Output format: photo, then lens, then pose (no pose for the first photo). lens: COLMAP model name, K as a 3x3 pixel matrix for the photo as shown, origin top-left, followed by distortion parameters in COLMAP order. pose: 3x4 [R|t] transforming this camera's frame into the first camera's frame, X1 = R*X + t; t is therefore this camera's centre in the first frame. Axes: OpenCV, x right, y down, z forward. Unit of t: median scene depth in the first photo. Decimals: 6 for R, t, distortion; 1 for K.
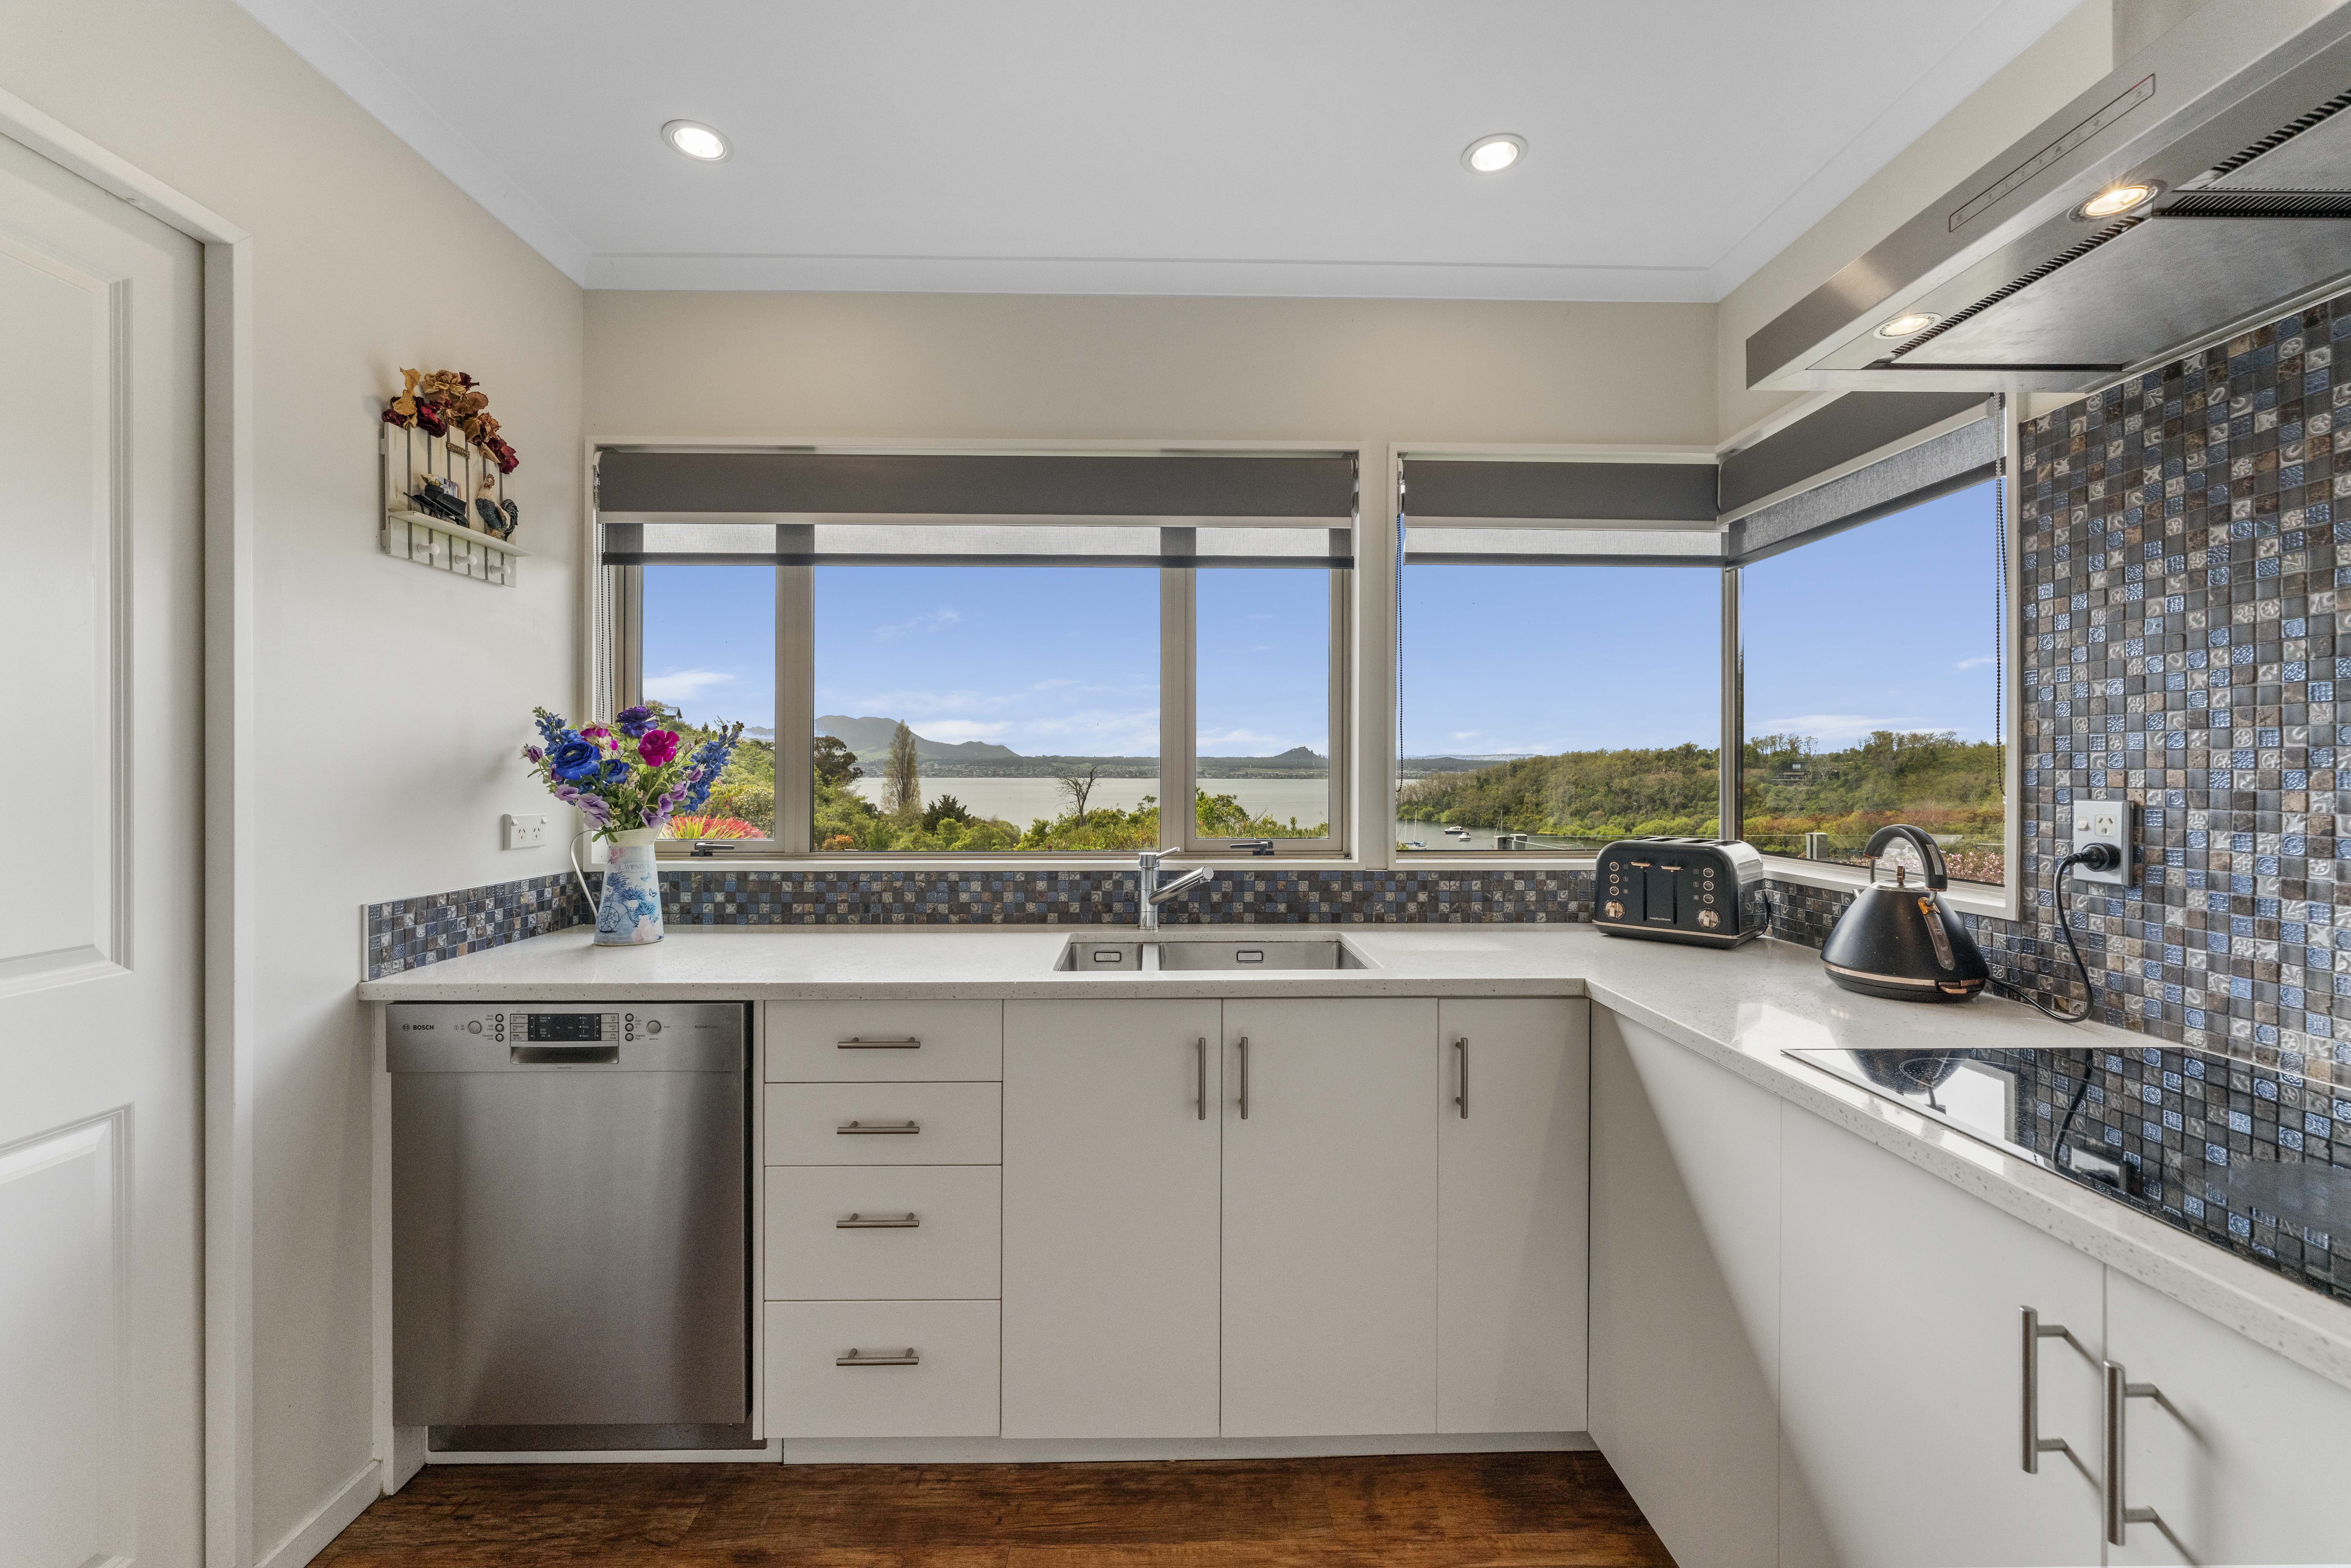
lens RADIAL K [[932.3, 0, 1172.4], [0, 932.3, 776.7], [0, 0, 1]] dist [-0.002875, -0.000436]
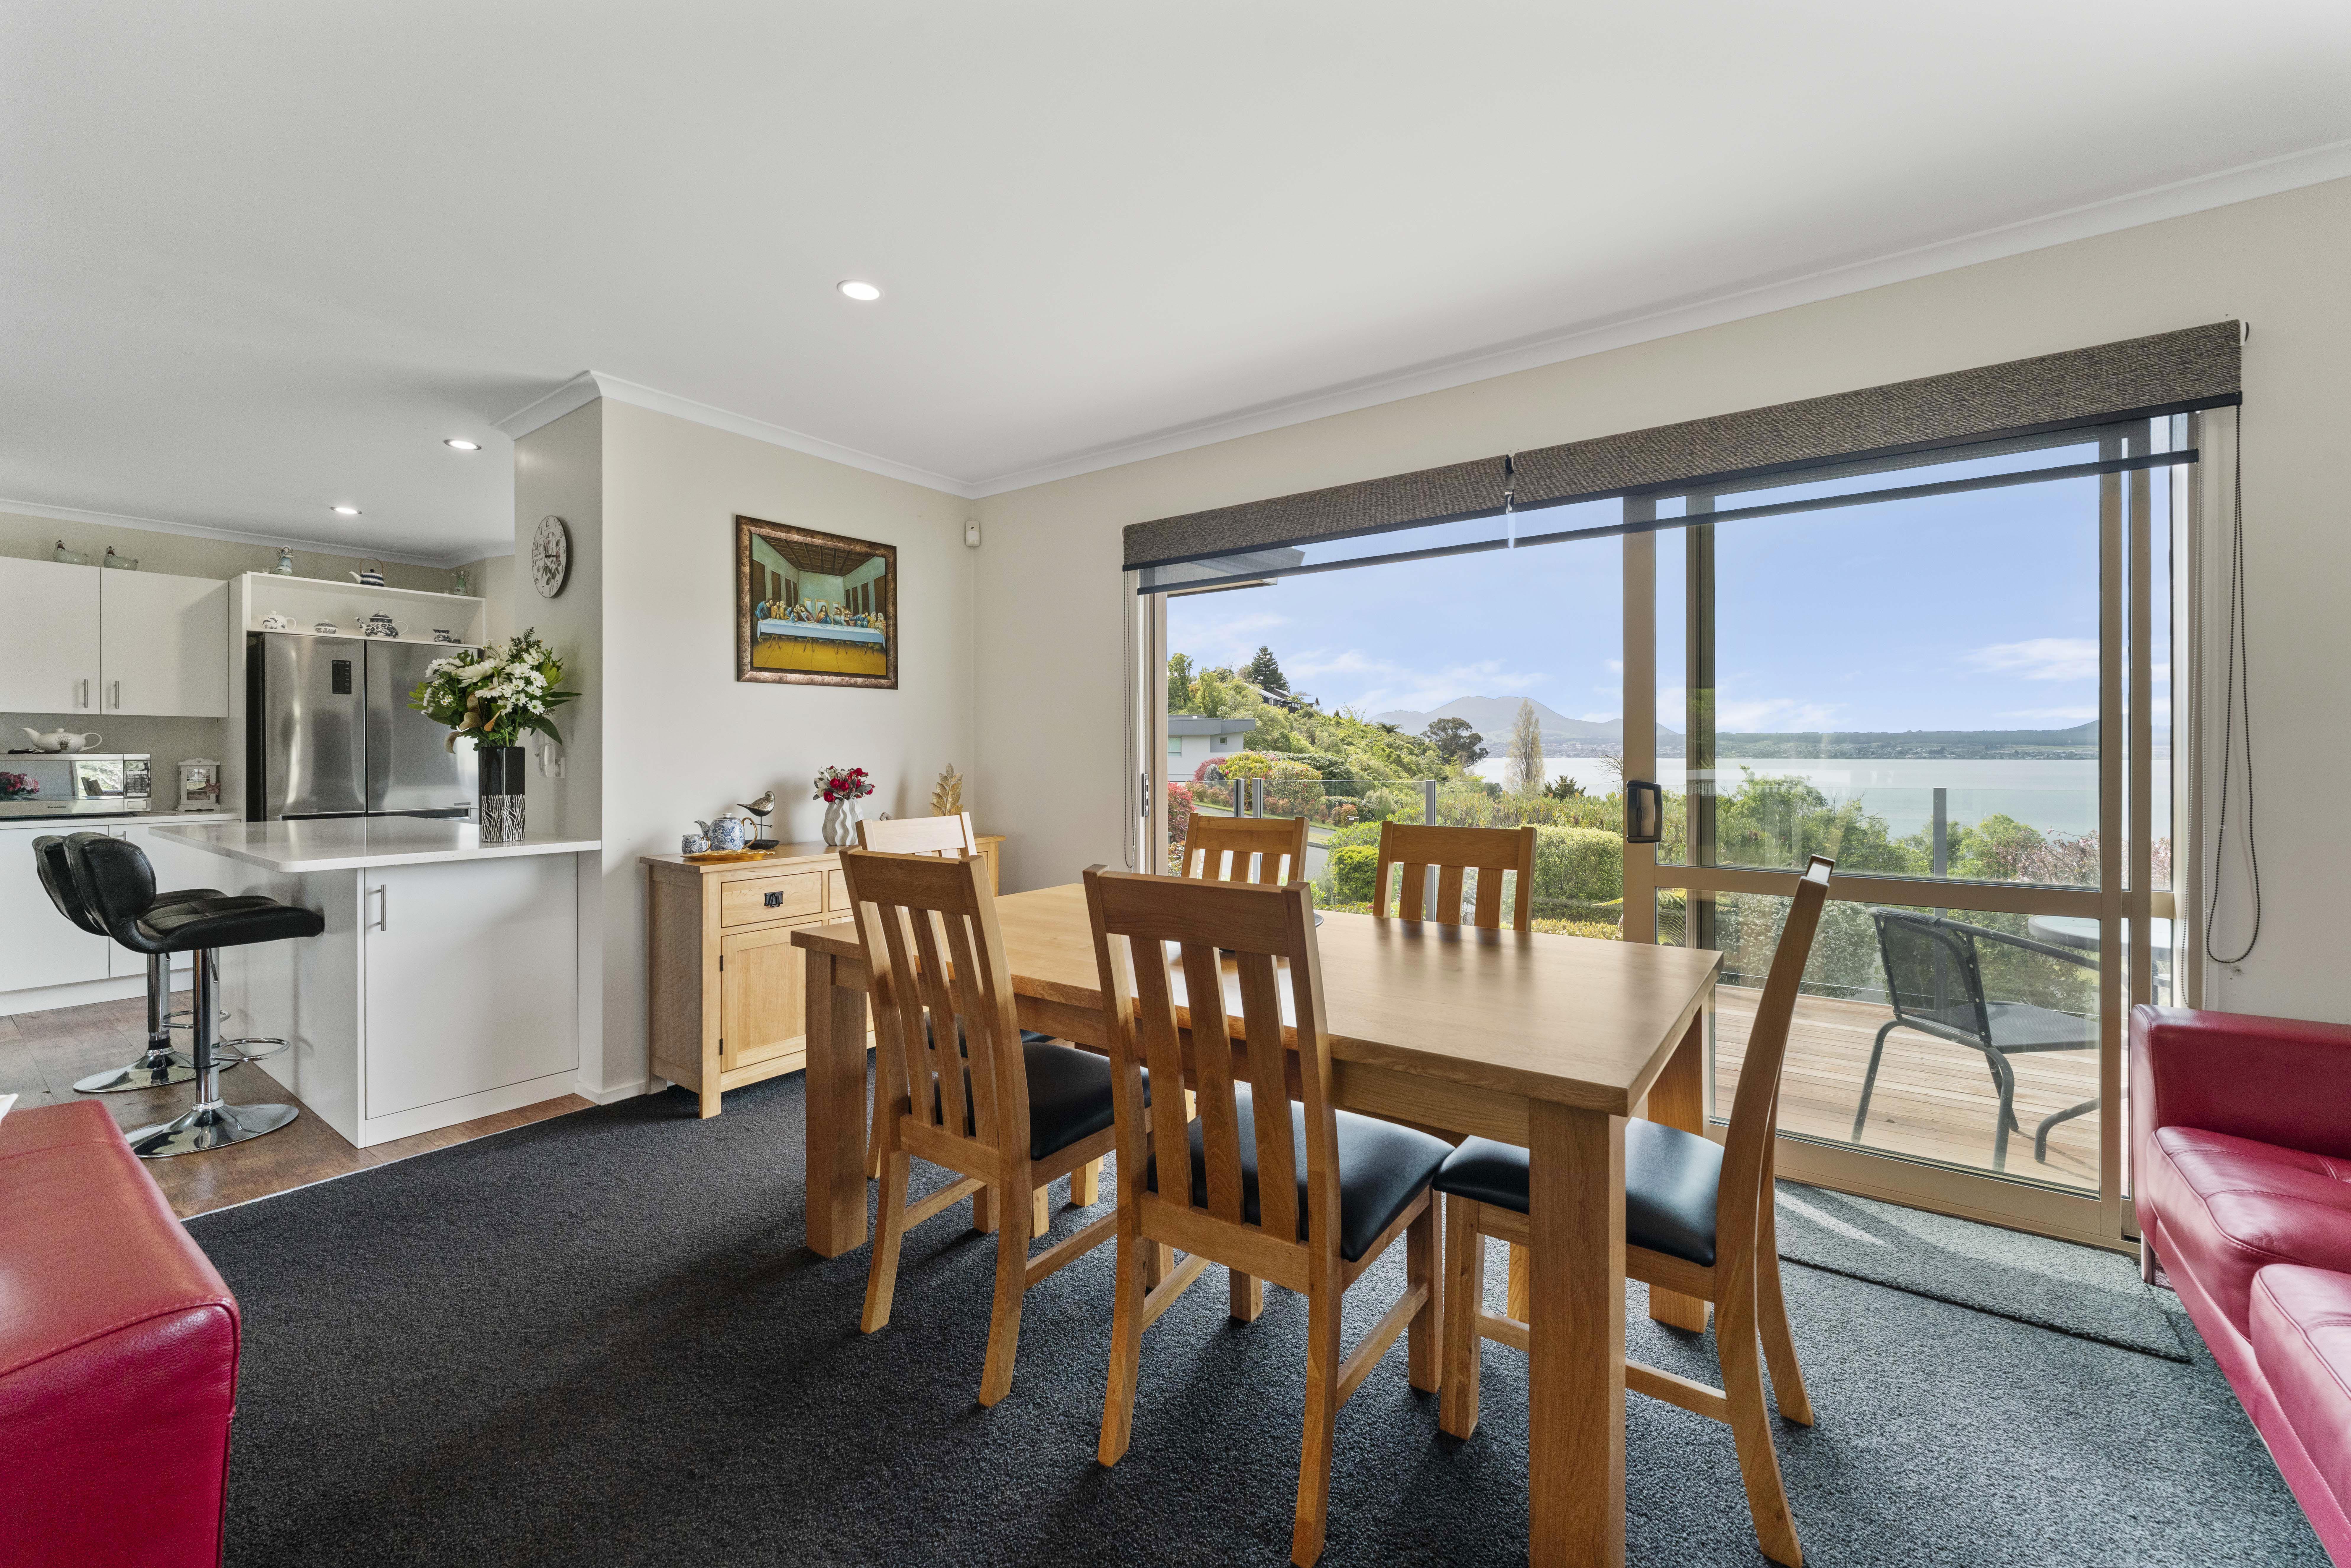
lens RADIAL K [[932.3, 0, 1173.9], [0, 932.3, 757.3], [0, 0, 1]] dist [-0.002875, -0.000436]
pose [[0.790511, -0.002091, -0.612445, 2.237415], [0.002195, 0.999997, -0.000581, 0.040876], [0.612444, -0.000885, 0.790513, -0.746188]]
